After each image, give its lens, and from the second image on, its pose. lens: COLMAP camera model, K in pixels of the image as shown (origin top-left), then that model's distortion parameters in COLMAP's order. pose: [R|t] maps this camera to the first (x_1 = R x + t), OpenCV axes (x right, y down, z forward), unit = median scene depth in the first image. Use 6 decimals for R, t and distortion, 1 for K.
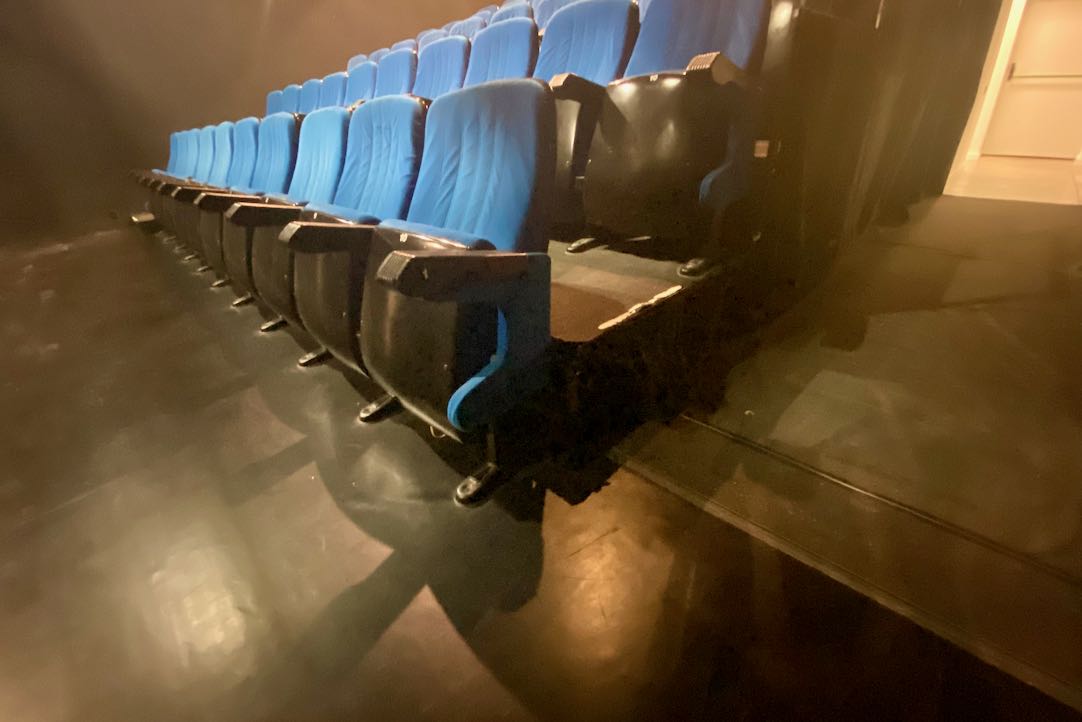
lens RADIAL K [[445.7, 0, 541.0], [0, 445.7, 361.0], [0, 0, 1]] dist [0.025059, -0.022409]
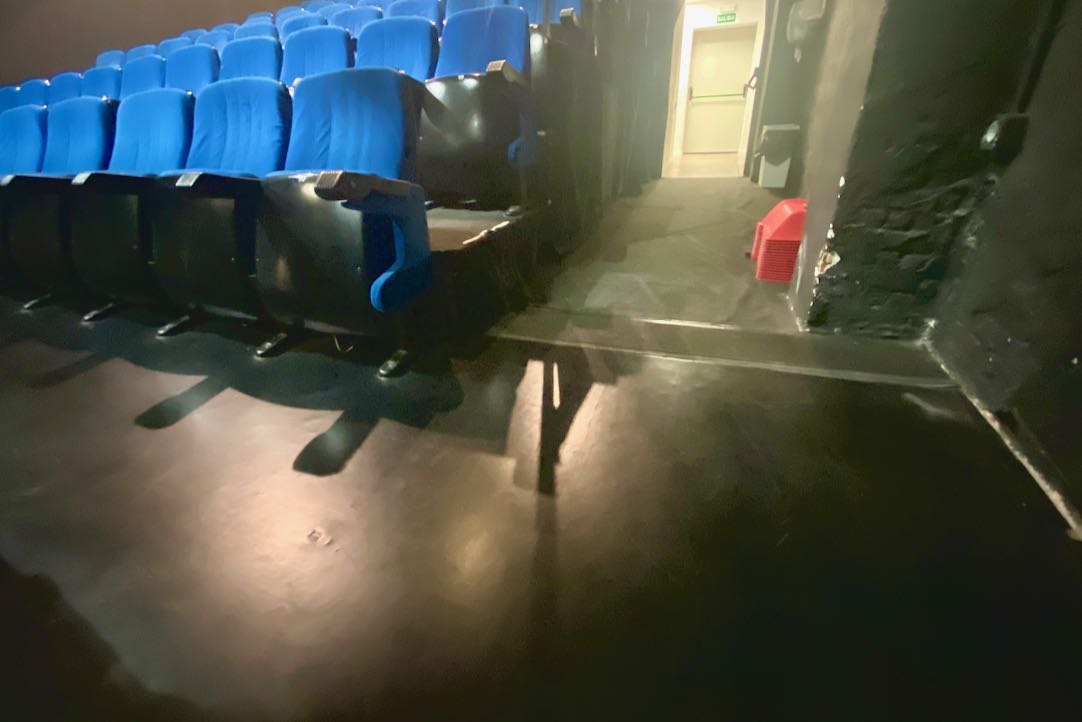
lens RADIAL K [[453.8, 0, 546.5], [0, 453.8, 349.6], [0, 0, 1]] dist [0.026617, -0.023974]
pose [[0.905870, -0.167892, 0.388860, -0.202457], [0.190720, 0.981429, -0.020556, 0.277285], [-0.378187, 0.092784, 0.921068, -0.324751]]
